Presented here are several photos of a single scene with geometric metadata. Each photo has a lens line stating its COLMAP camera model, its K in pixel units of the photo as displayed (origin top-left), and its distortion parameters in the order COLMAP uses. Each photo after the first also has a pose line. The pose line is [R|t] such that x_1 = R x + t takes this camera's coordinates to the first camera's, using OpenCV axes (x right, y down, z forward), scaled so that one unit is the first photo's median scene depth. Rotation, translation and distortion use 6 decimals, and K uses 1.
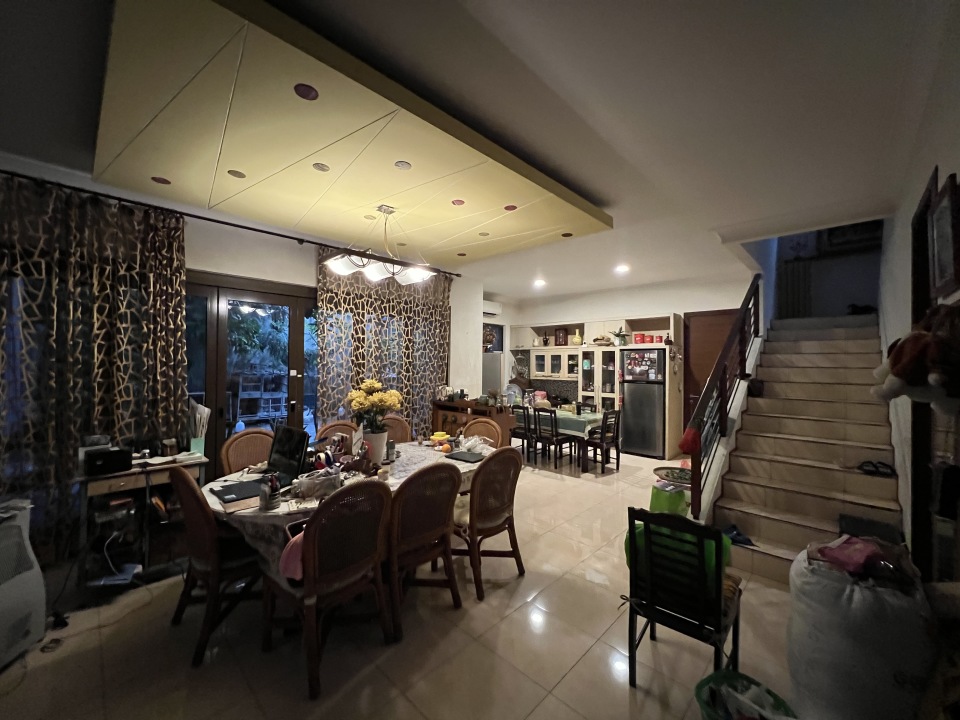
lens RADIAL K [[387.6, 0, 474.8], [0, 387.6, 358.6], [0, 0, 1]] dist [-0.002004, -0.000360]
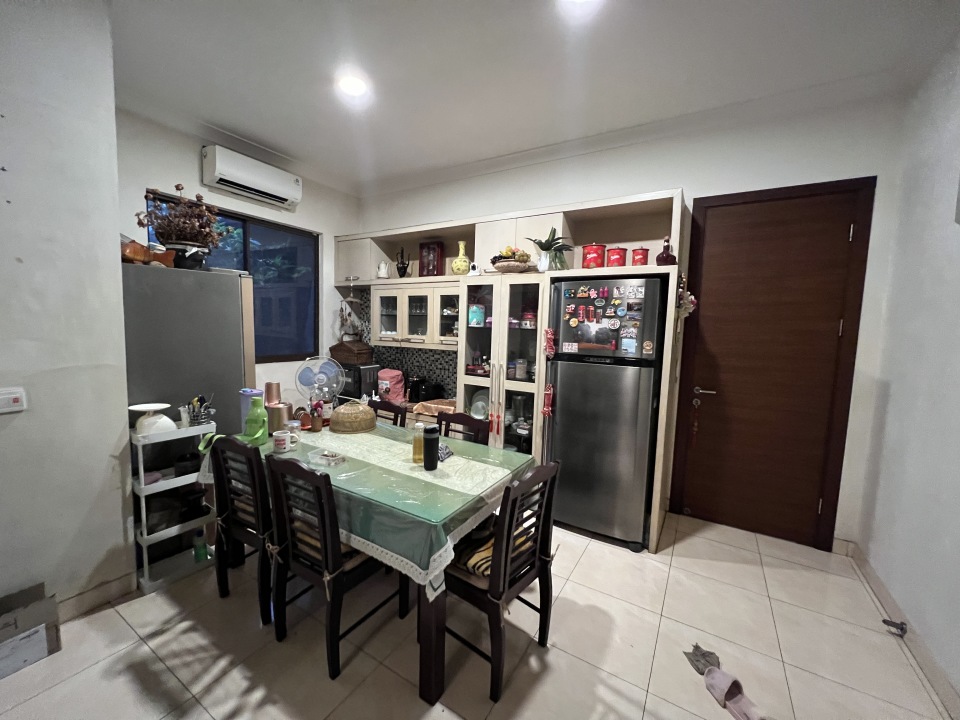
lens RADIAL K [[387.6, 0, 478.4], [0, 387.6, 363.4], [0, 0, 1]] dist [-0.002004, -0.000360]
pose [[0.972902, 0.000894, 0.231215, 0.282029], [-0.026335, 0.993913, 0.106973, 0.033184], [-0.229712, -0.110163, 0.967004, 0.842820]]
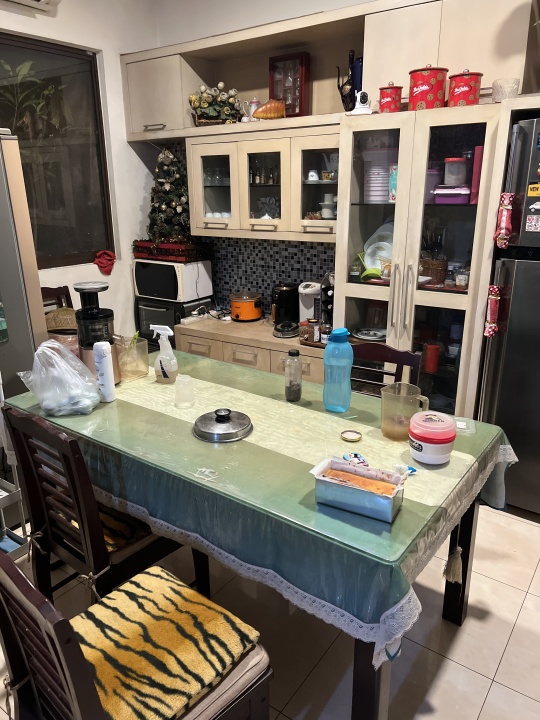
lens RADIAL K [[543.6, 0, 260.3], [0, 543.6, 365.7], [0, 0, 1]] dist [0.072790, -0.076551]
pose [[0.989698, -0.060376, 0.129818, 0.233431], [0.015722, 0.947082, 0.320606, 0.016862], [-0.142306, -0.315263, 0.938274, 0.908518]]
